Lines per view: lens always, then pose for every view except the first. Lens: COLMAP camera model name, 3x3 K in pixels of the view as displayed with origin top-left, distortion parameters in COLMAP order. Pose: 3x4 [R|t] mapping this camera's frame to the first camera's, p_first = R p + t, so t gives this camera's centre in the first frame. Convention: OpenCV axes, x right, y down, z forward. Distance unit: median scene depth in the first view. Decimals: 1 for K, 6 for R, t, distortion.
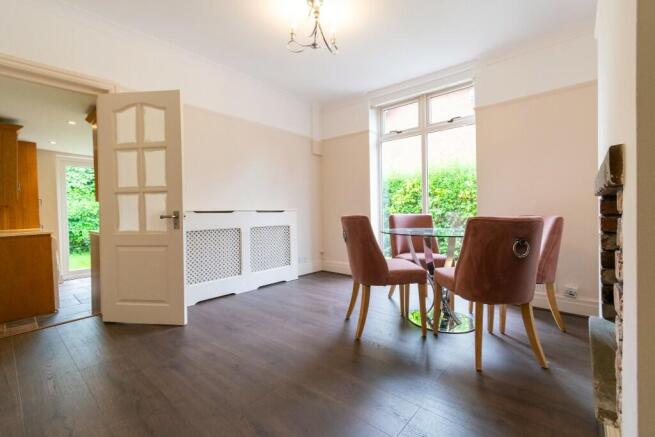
lens RADIAL K [[289.8, 0, 326.2], [0, 289.8, 217.2], [0, 0, 1]] dist [0.004683, -0.001656]
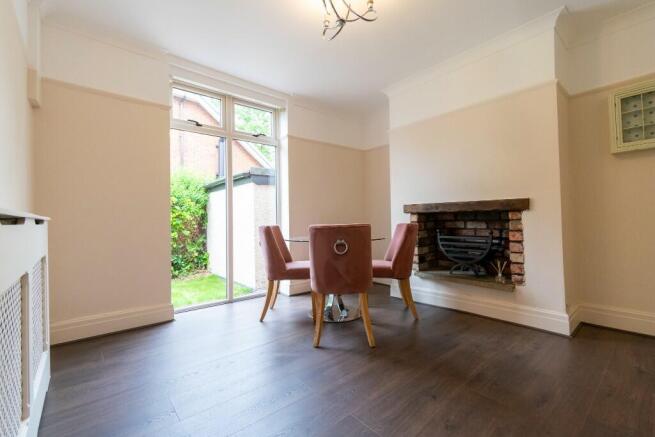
lens RADIAL K [[289.8, 0, 326.8], [0, 289.8, 217.6], [0, 0, 1]] dist [0.004683, -0.001656]
pose [[0.145105, 0.018718, 0.989239, -0.545113], [0.025132, 0.999429, -0.022597, -0.006624], [-0.989097, 0.028140, 0.144552, 0.590525]]
